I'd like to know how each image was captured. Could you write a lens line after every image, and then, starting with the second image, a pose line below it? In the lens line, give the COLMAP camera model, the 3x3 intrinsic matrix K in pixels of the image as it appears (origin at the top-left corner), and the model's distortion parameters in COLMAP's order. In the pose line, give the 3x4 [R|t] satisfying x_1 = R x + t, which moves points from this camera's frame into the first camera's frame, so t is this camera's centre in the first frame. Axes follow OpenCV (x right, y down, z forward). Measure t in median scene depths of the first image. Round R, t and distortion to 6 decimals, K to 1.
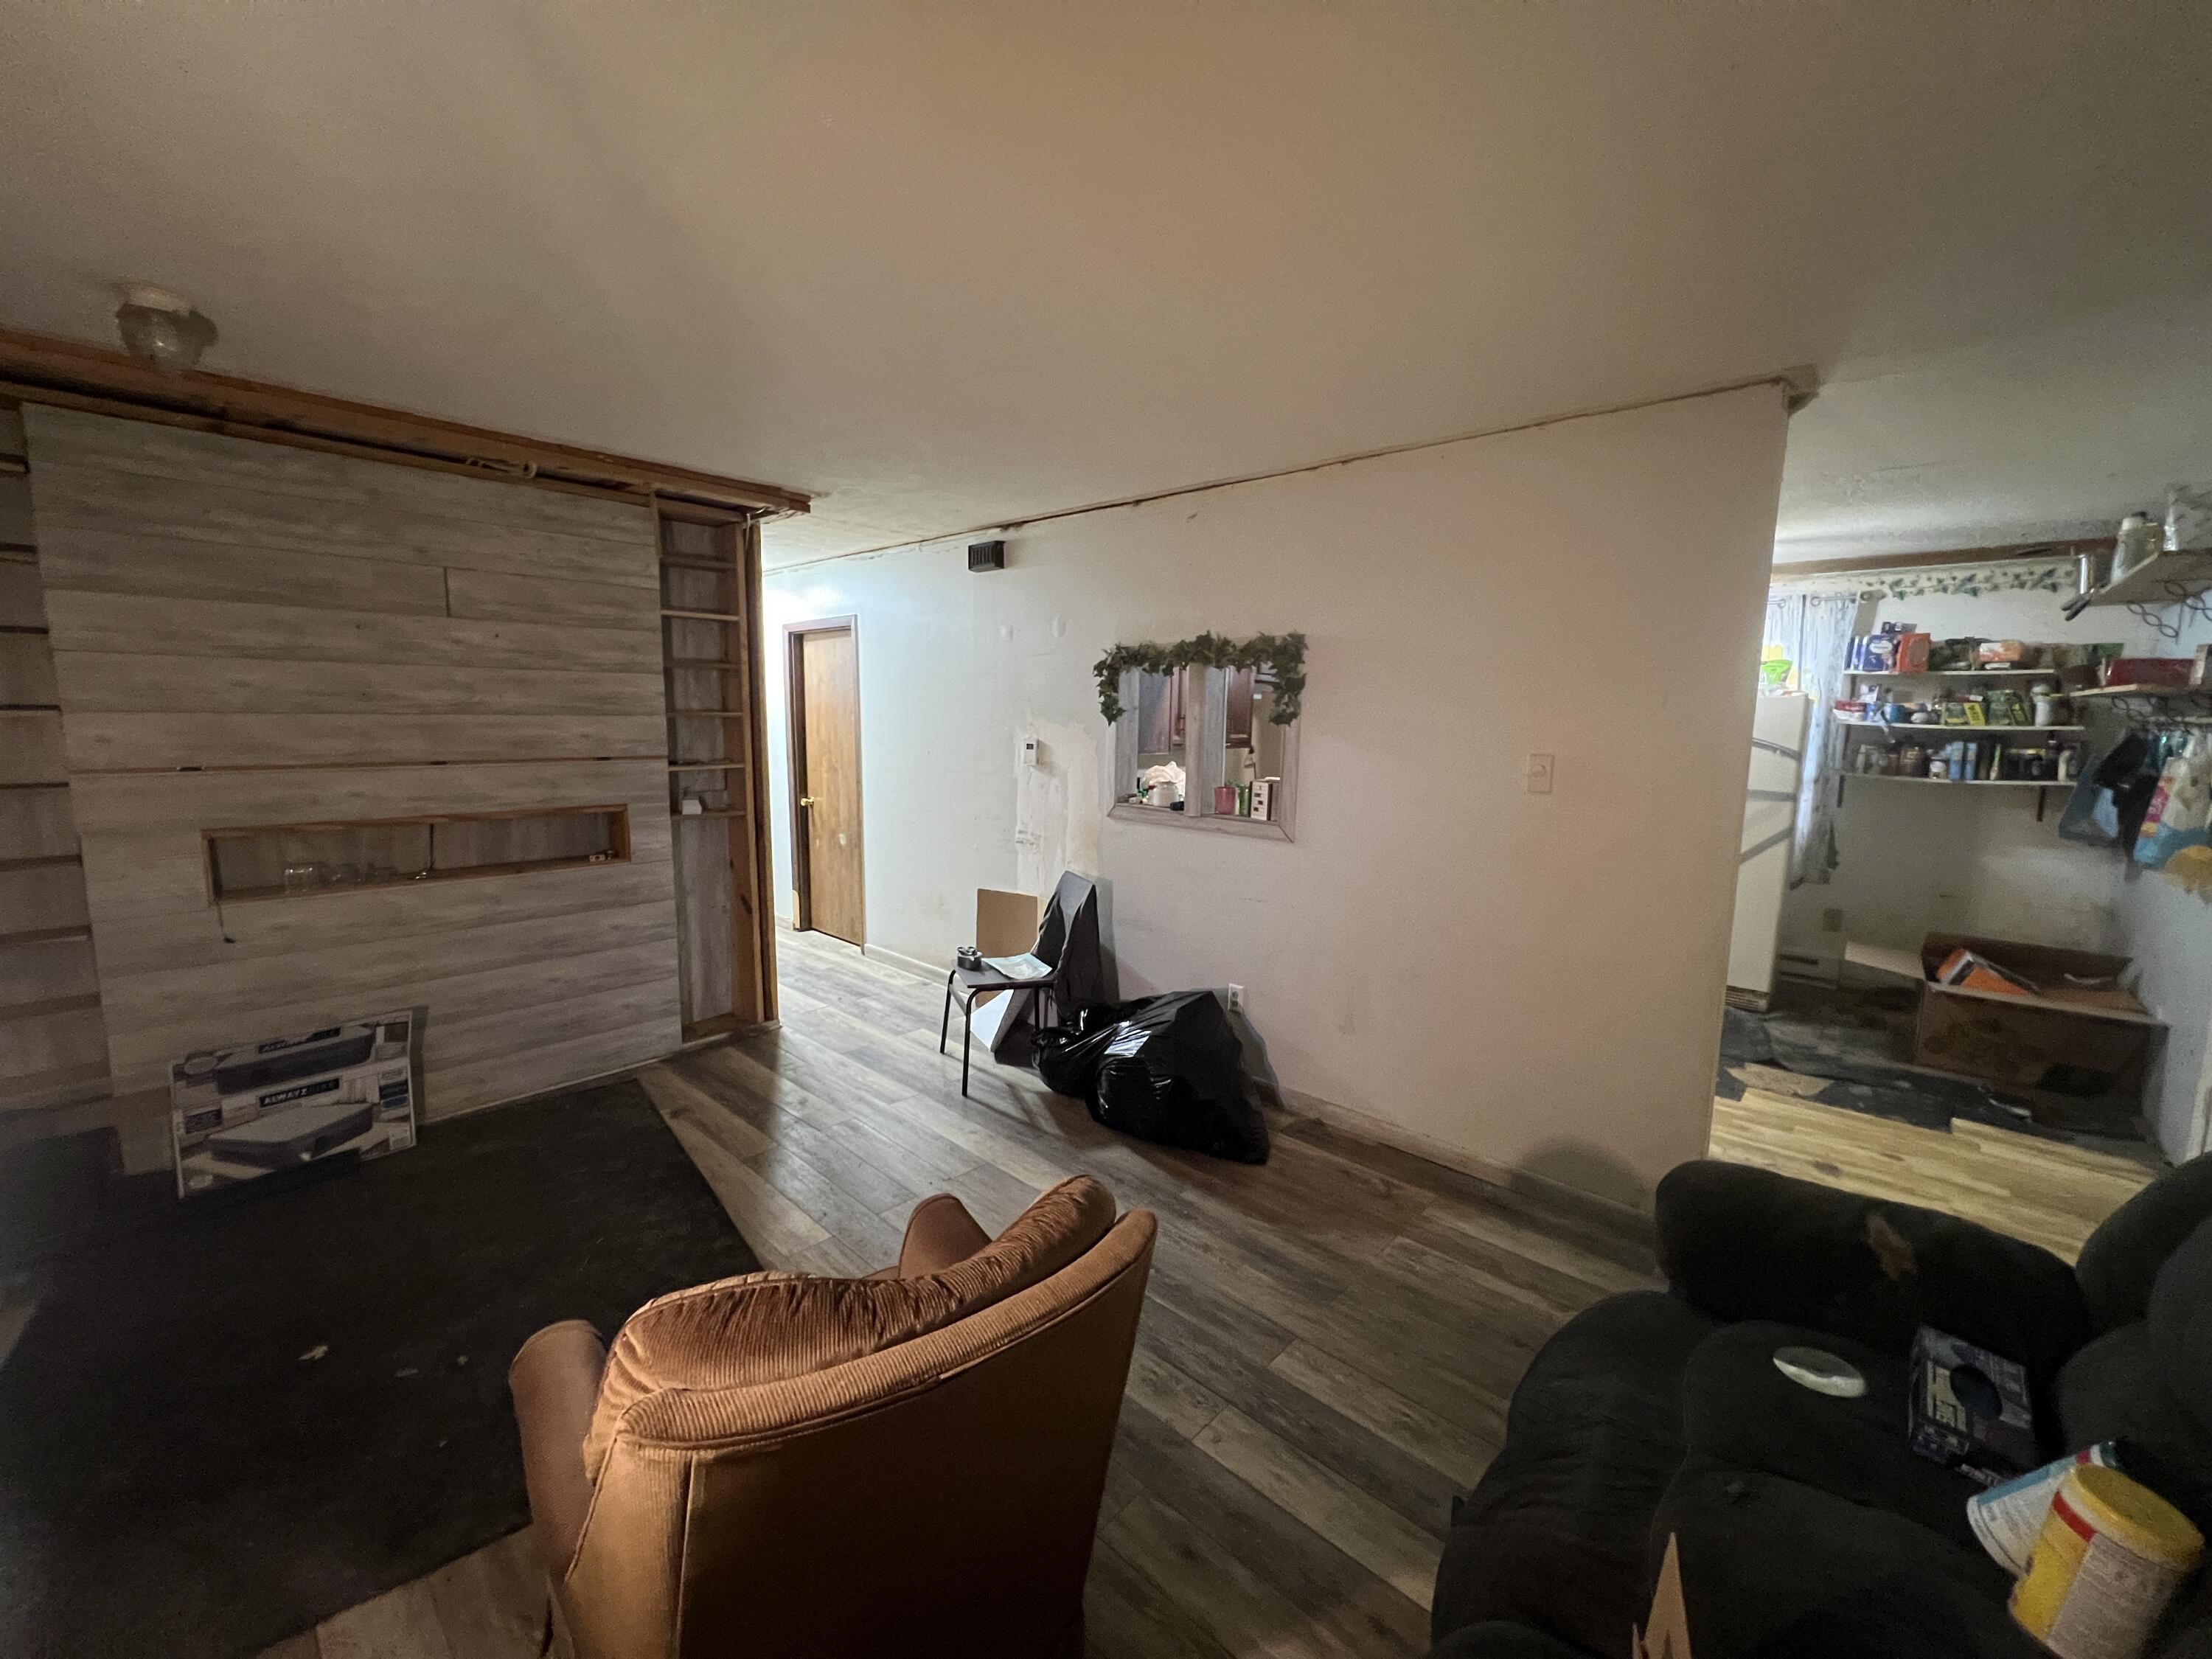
lens RADIAL K [[888.3, 0, 1100.1], [0, 888.3, 822.2], [0, 0, 1]] dist [-0.001138, -0.000043]
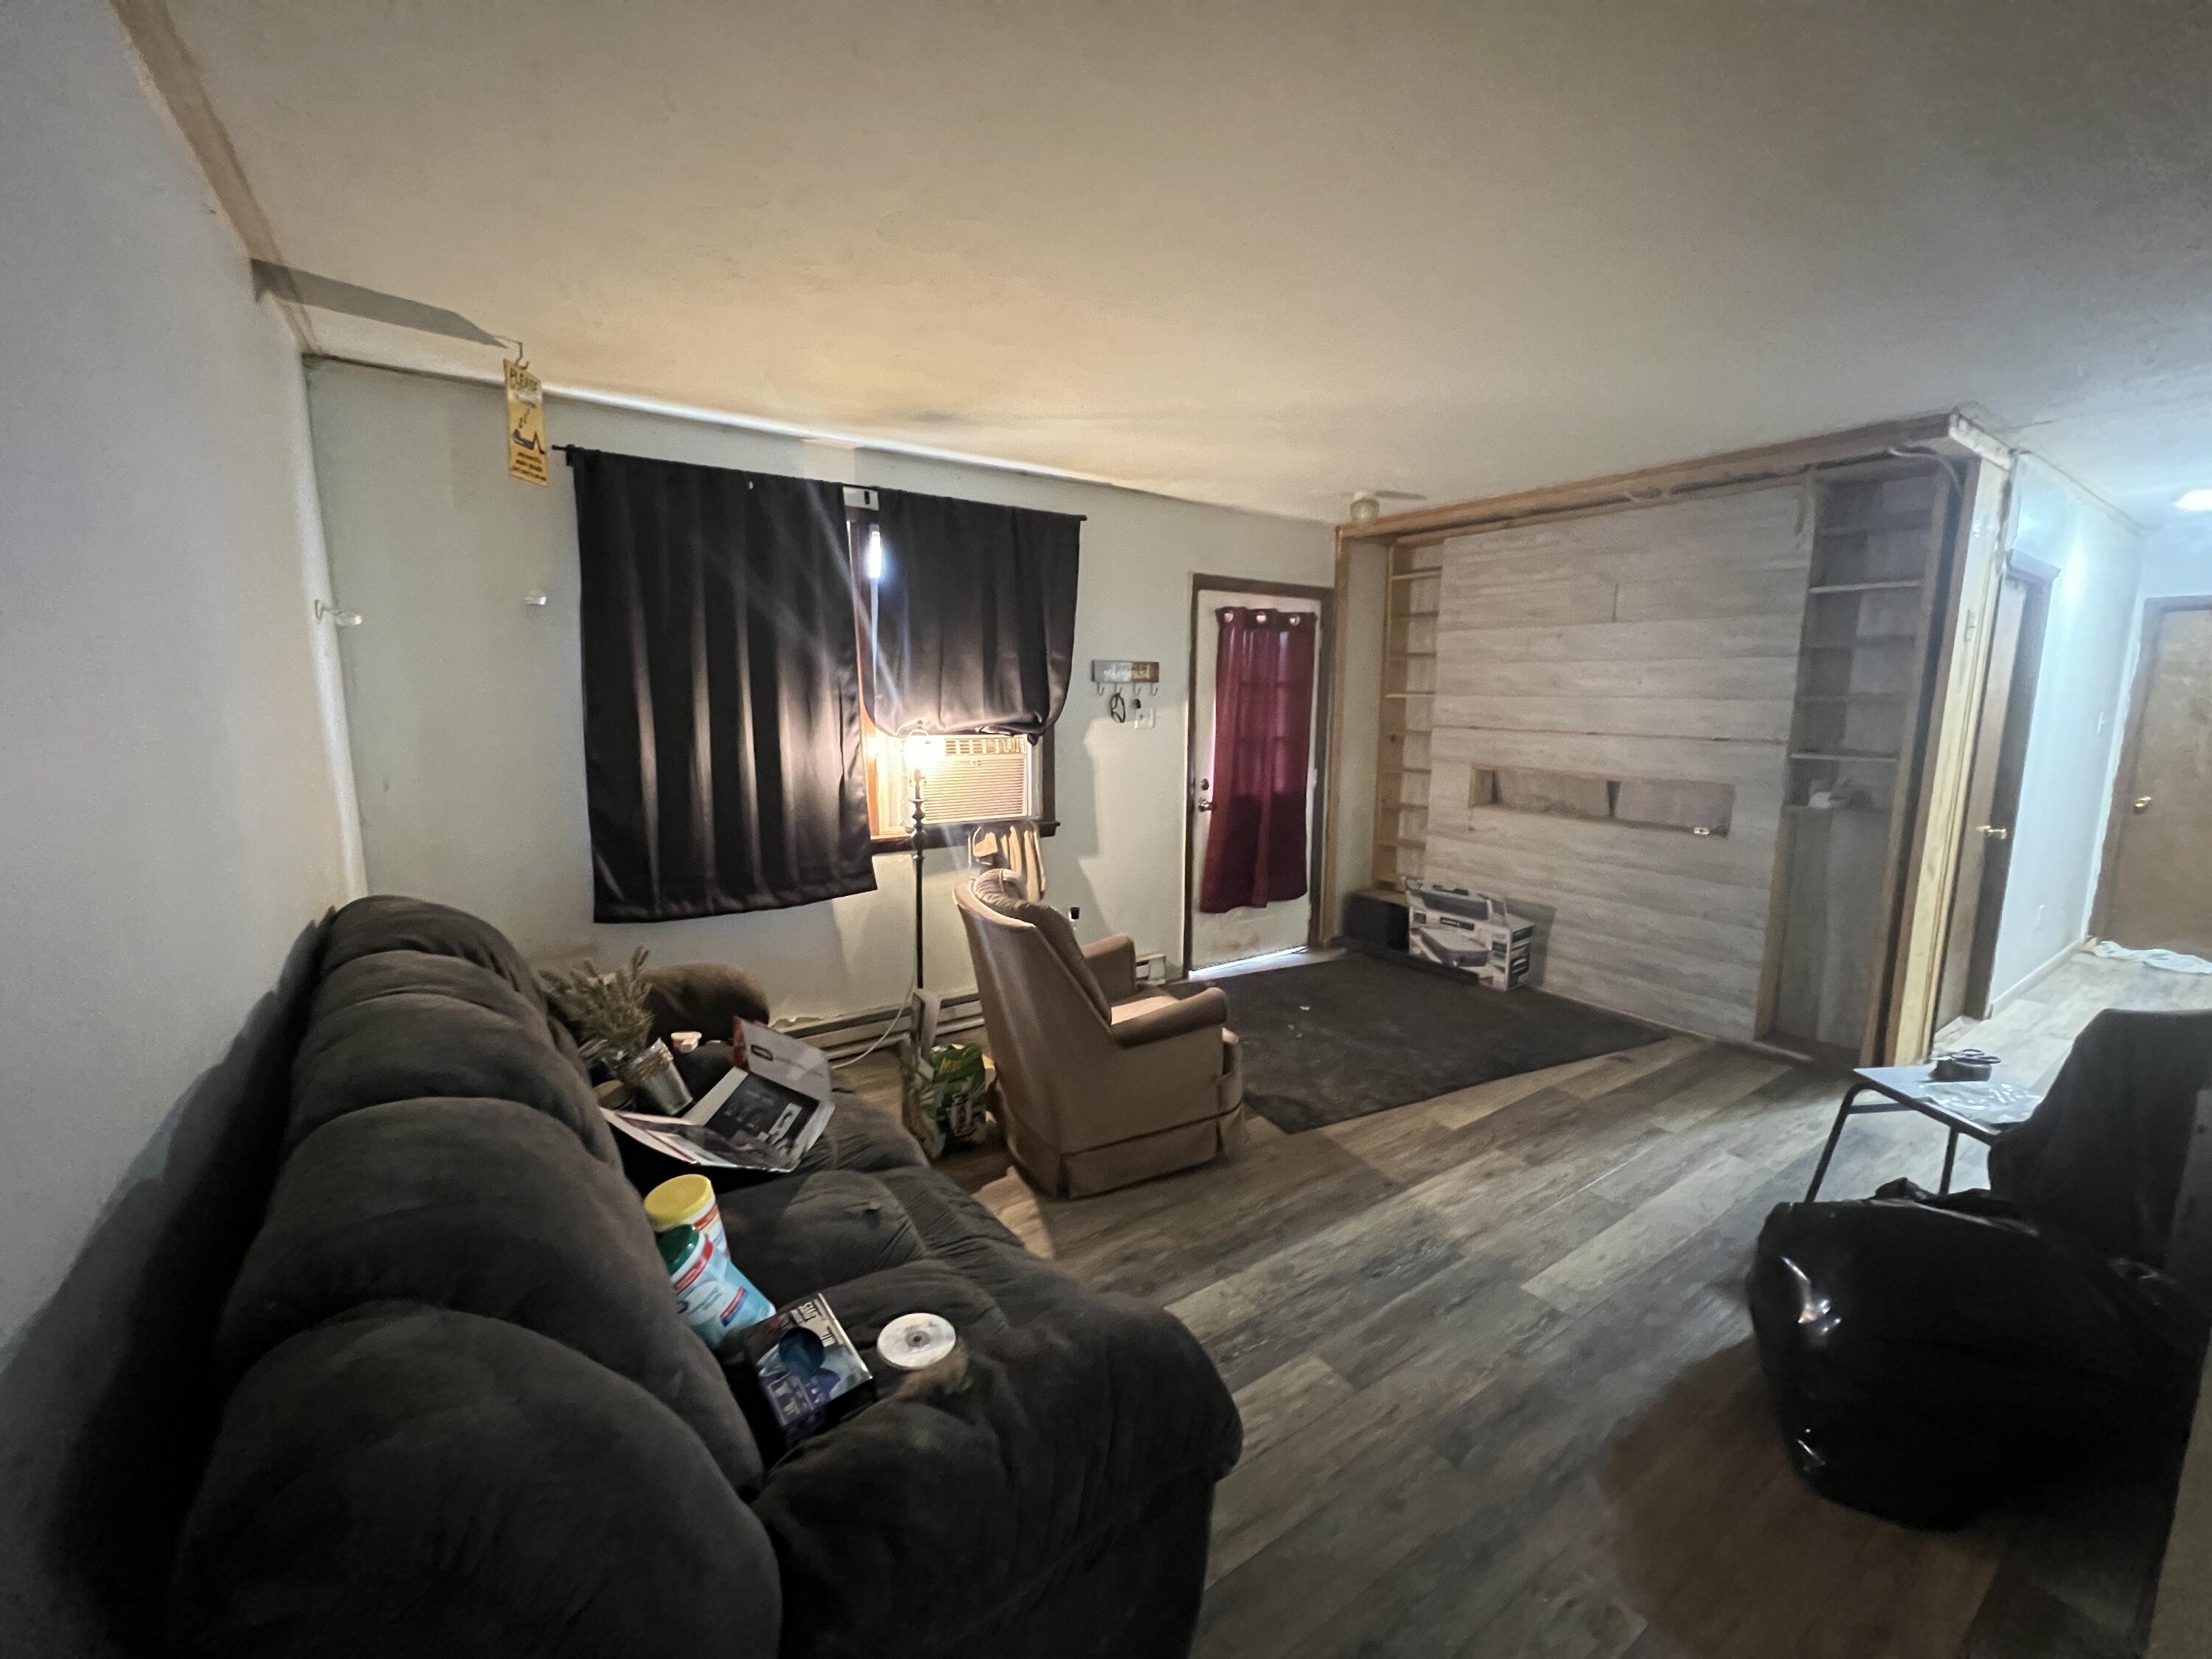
lens RADIAL K [[884.1, 0, 1101.1], [0, 884.1, 826.3], [0, 0, 1]] dist [0.000693, -0.000115]
pose [[-0.224823, 0.131664, -0.965463, 0.763344], [-0.133846, 0.977264, 0.164441, -0.053406], [0.965163, 0.166193, -0.202088, 0.610085]]
